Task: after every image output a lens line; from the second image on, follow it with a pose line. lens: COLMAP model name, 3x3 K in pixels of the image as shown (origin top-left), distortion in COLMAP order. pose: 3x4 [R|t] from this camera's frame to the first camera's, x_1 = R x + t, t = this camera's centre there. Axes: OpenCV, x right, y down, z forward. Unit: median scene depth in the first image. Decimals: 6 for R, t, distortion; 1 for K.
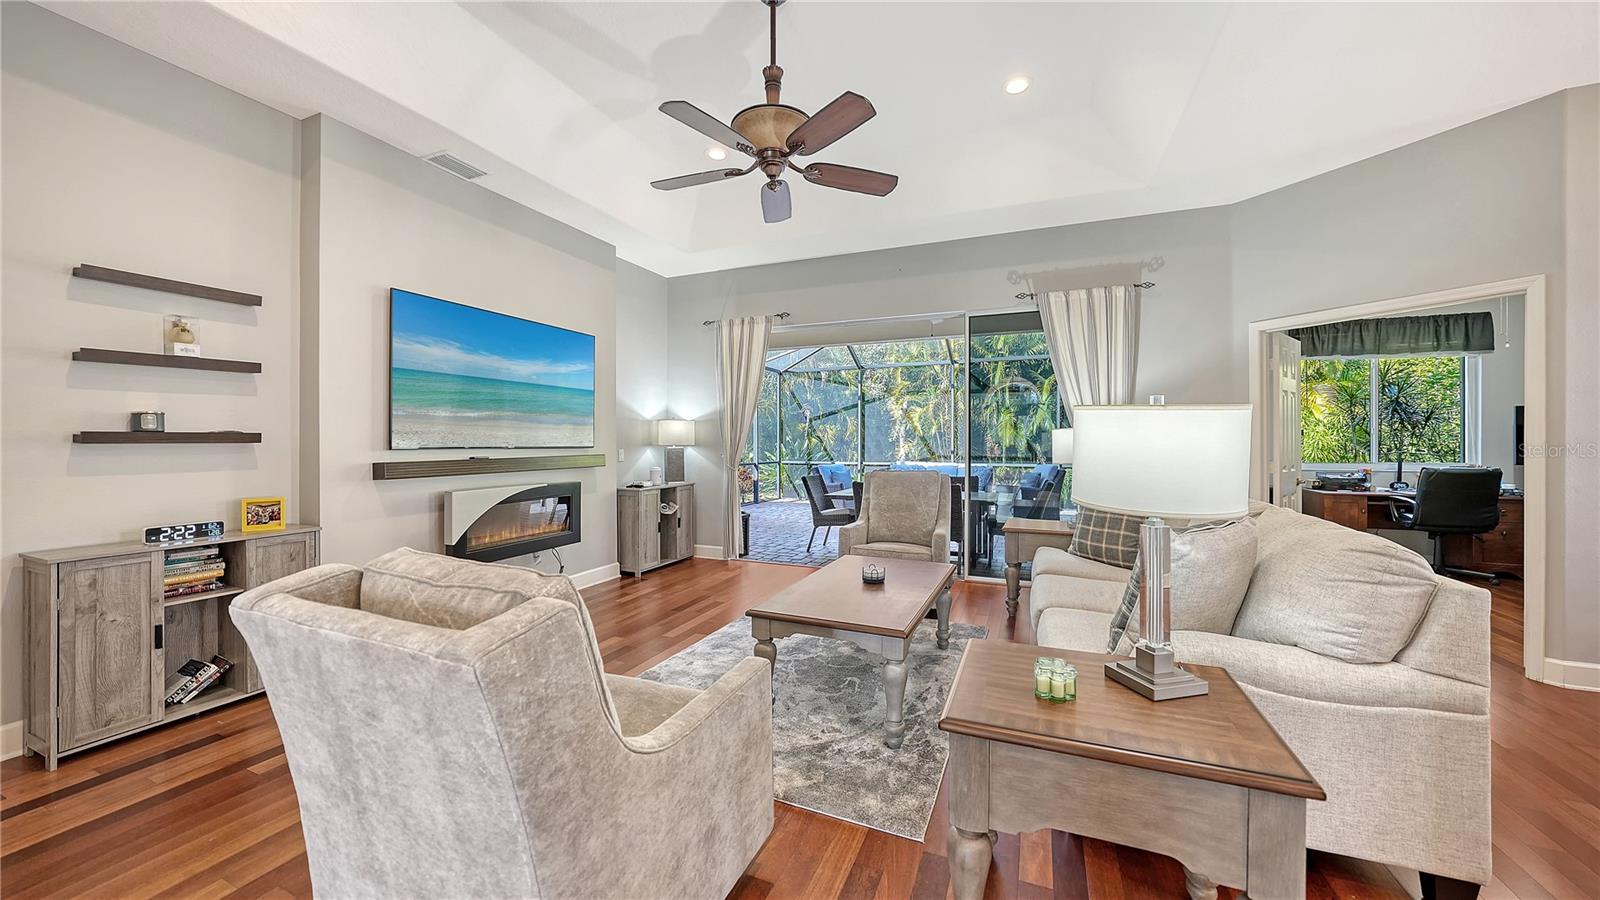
lens RADIAL K [[568.7, 0, 800.0], [0, 568.7, 450.0], [0, 0, 1]] dist [-0.009194, 0.000032]
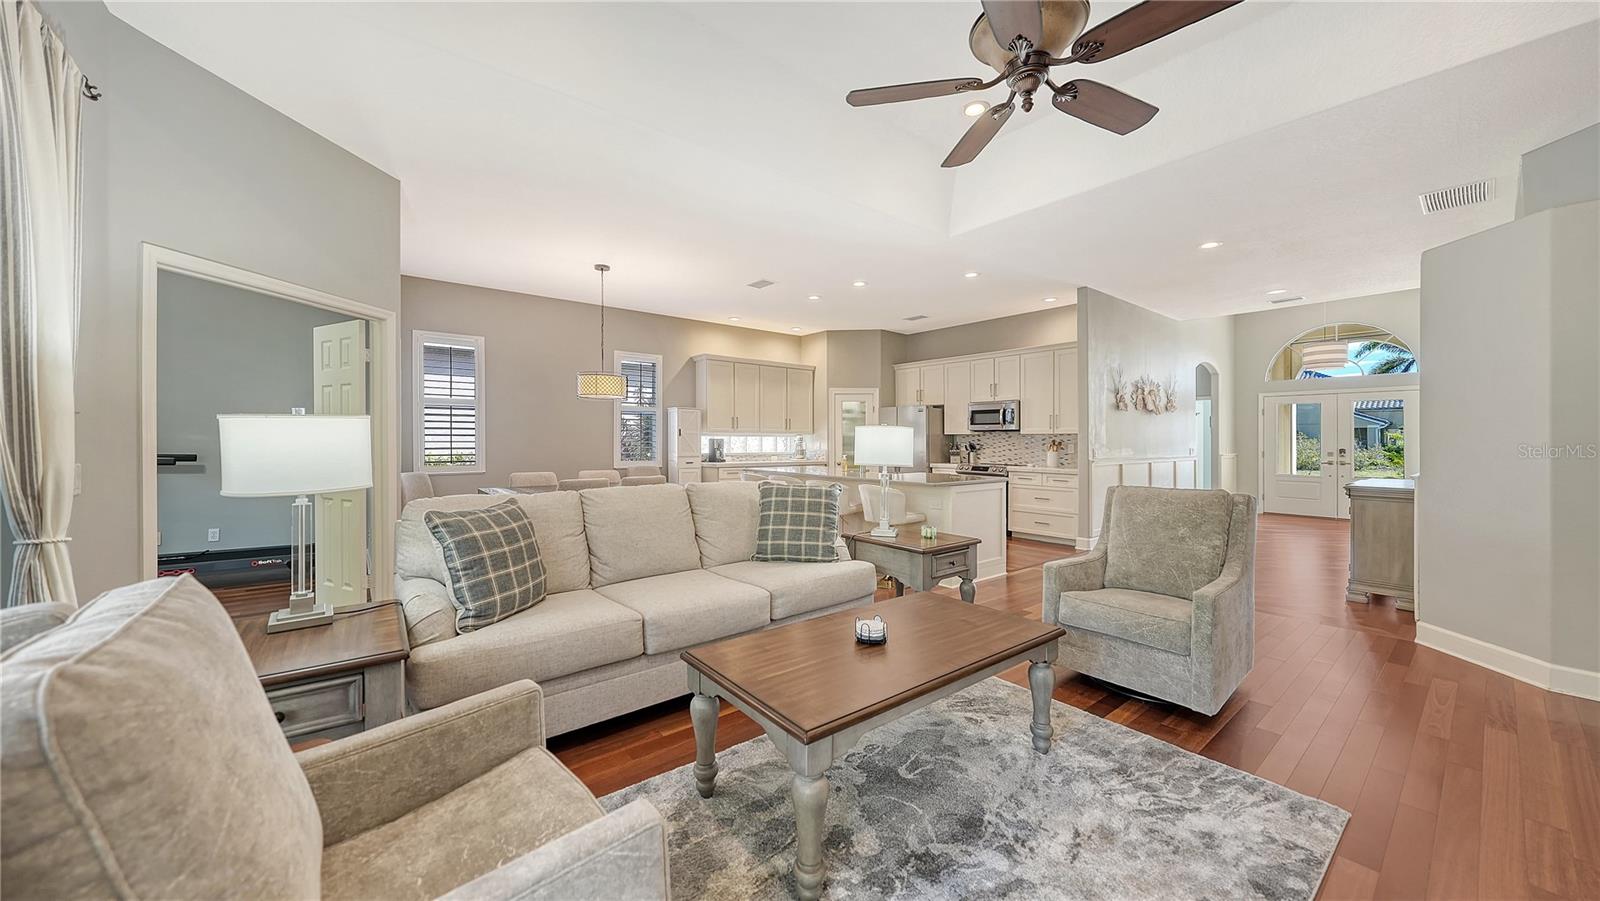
lens RADIAL K [[565.6, 0, 800.4], [0, 565.6, 433.3], [0, 0, 1]] dist [-0.000446, -0.000047]
pose [[-0.874989, 0.002968, 0.484133, -0.083951], [0.005606, 0.999976, 0.004003, -0.018973], [-0.484110, 0.006216, -0.874985, 1.030014]]
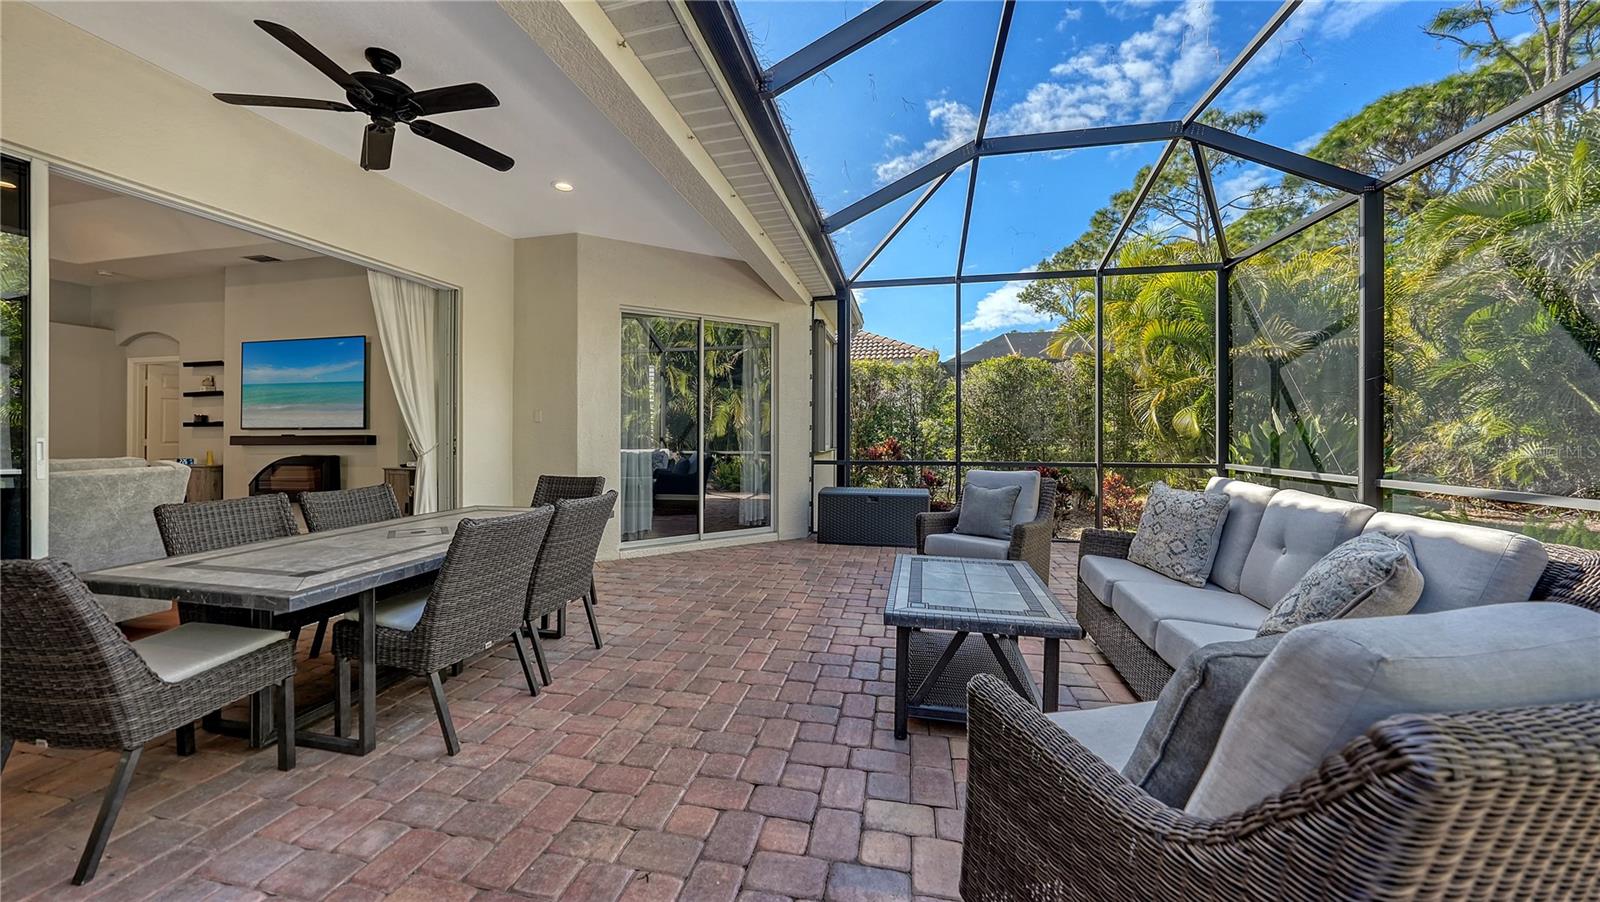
lens RADIAL K [[567.5, 0, 800.5], [0, 567.5, 436.4], [0, 0, 1]] dist [-0.034974, 0.000114]
pose [[0.187338, 0.006162, -0.982276, 0.959771], [-0.011034, 0.999930, 0.004168, -0.003325], [0.982234, 0.010058, 0.187393, 1.700625]]
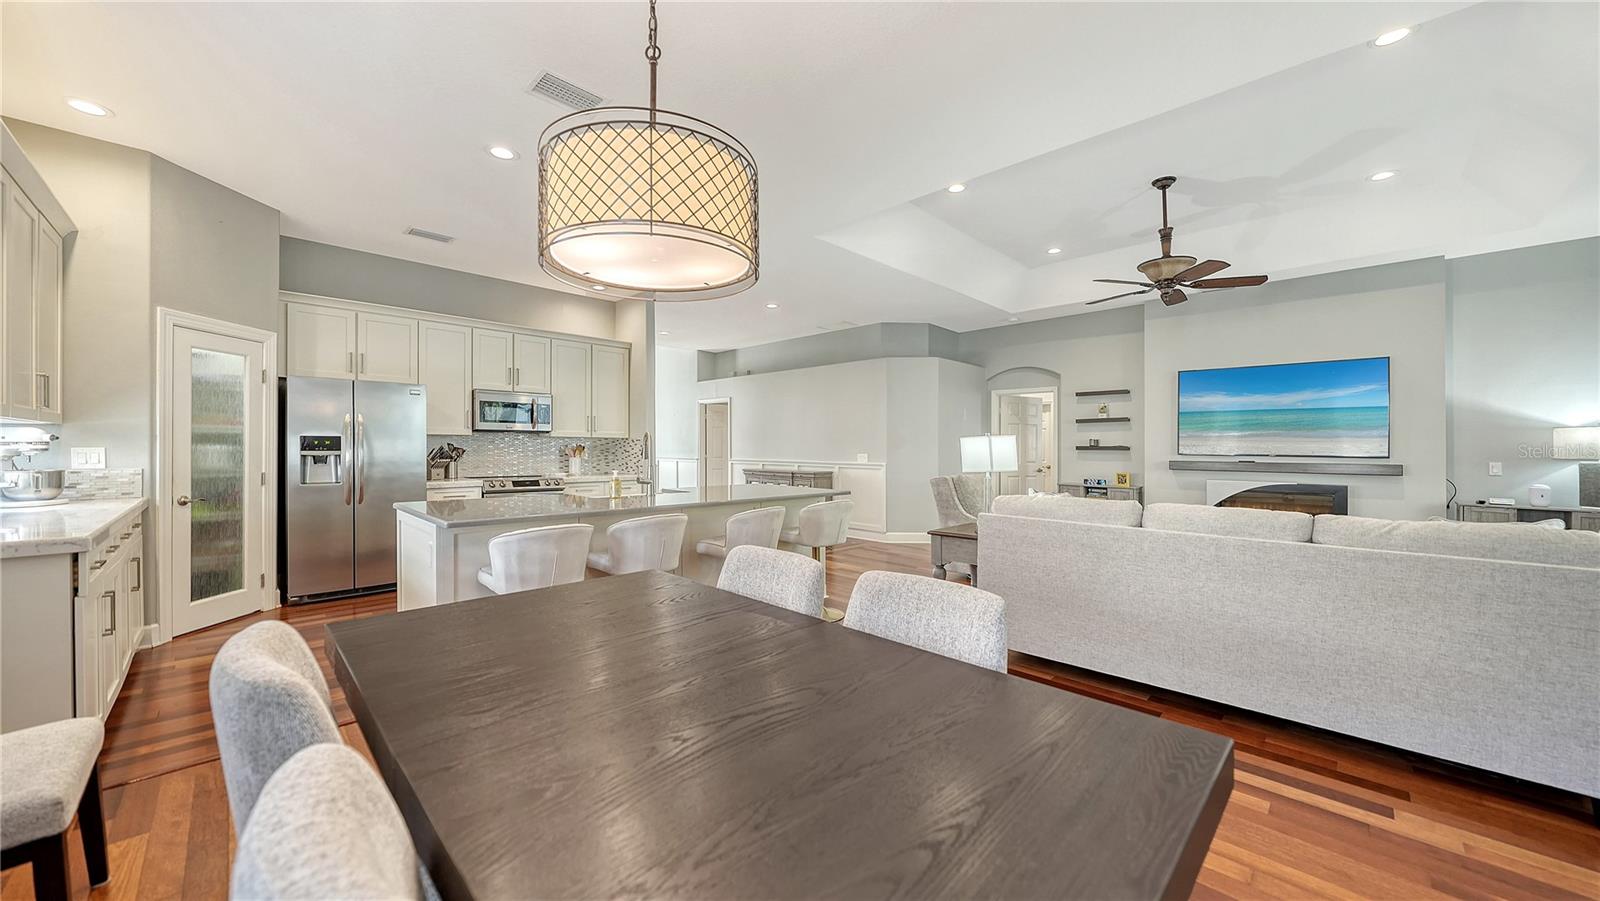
lens RADIAL K [[568.7, 0, 800.0], [0, 568.7, 450.5], [0, 0, 1]] dist [-0.009194, 0.000032]
pose [[-0.380887, 0.003975, -0.924613, 1.091490], [-0.022855, 0.999645, 0.013713, -0.007748], [0.924339, 0.026355, -0.380661, 0.372024]]
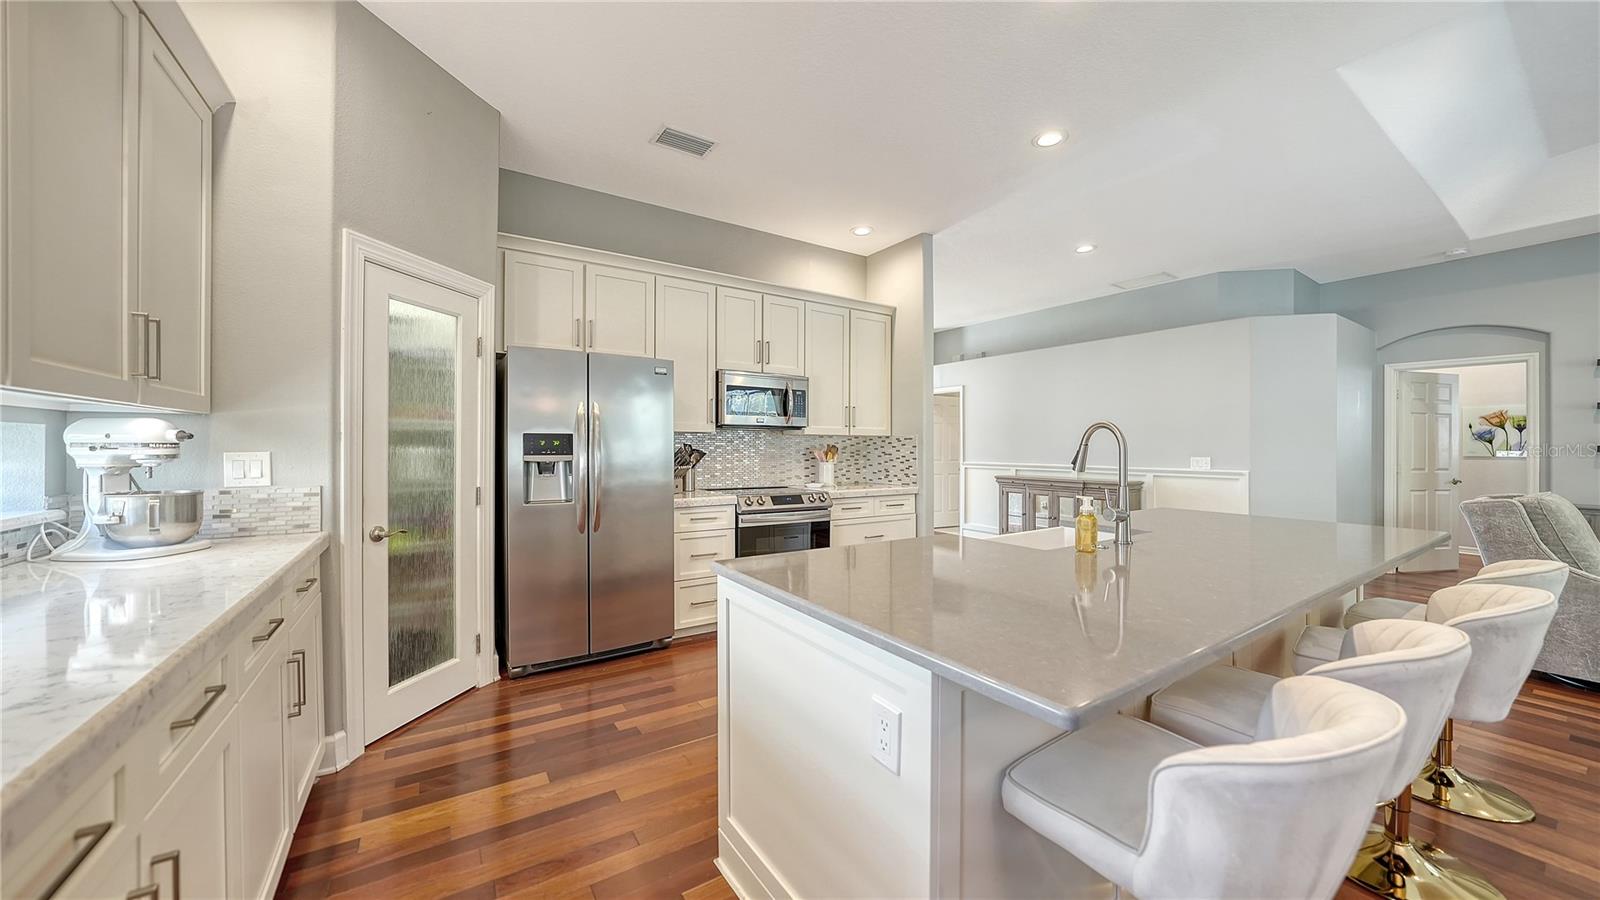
lens RADIAL K [[562.3, 0, 800.0], [0, 562.3, 450.0], [0, 0, 1]] dist [-0.018043, 0.000002]
pose [[-0.560016, 0.003748, -0.828473, 0.902723], [-0.019159, 0.999664, 0.017473, 0.001045], [0.828260, 0.025658, -0.559756, -0.109447]]
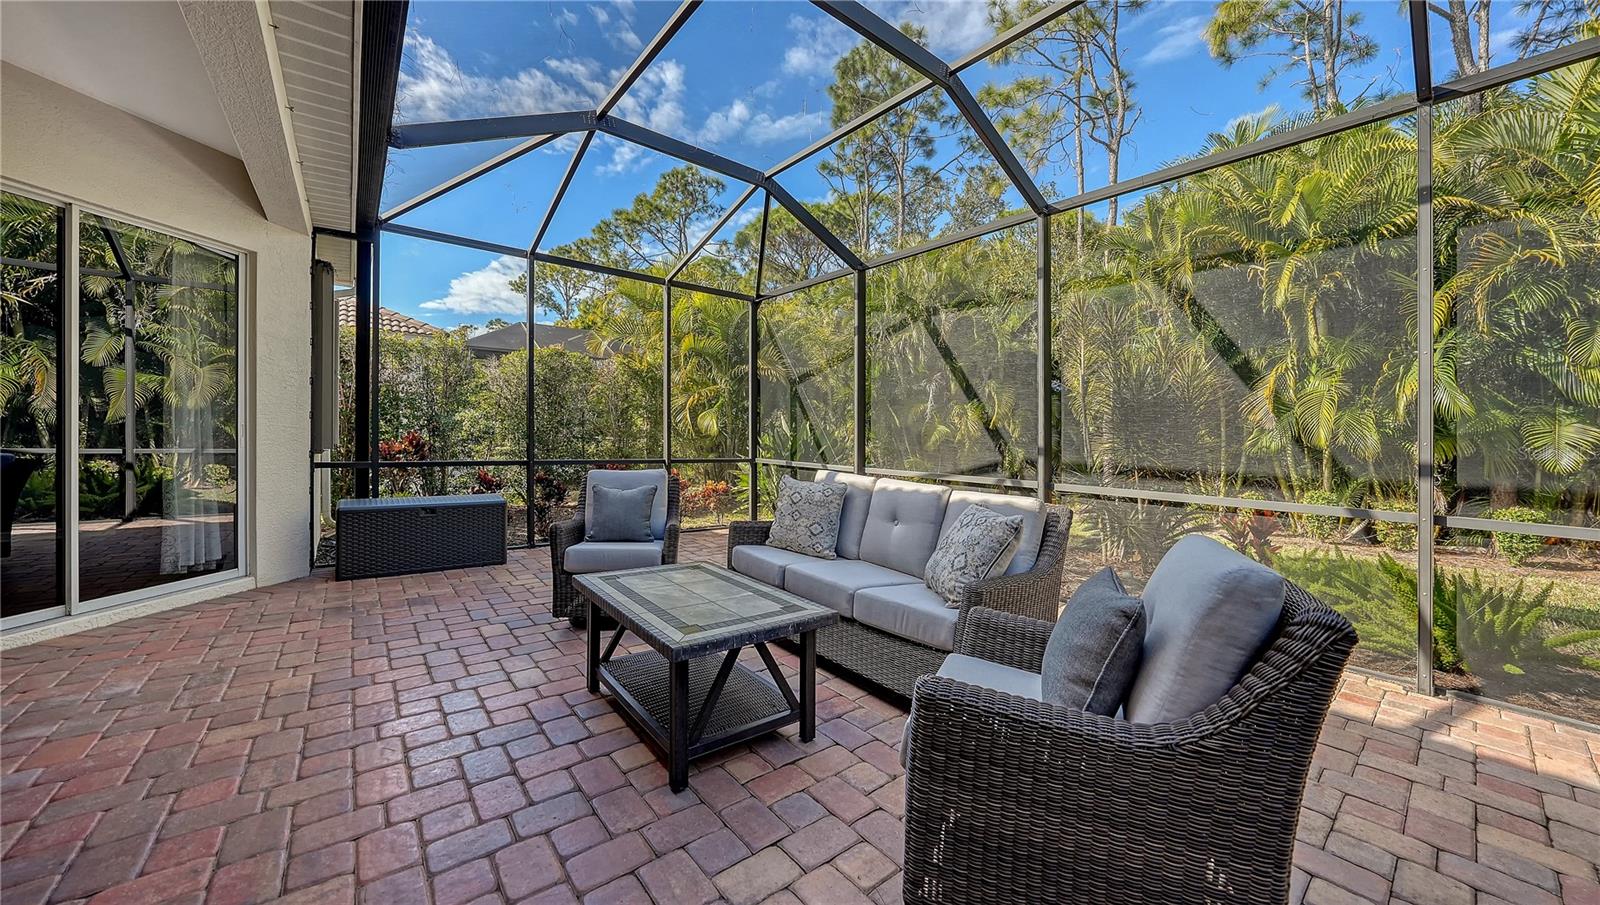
lens RADIAL K [[559.9, 0, 808.2], [0, 559.9, 436.5], [0, 0, 1]] dist [-0.026069, 0.004692]
pose [[0.882466, 0.021825, -0.469869, 0.776554], [-0.028015, 0.999588, -0.006186, -0.001800], [0.469540, 0.018622, 0.882715, 1.563088]]
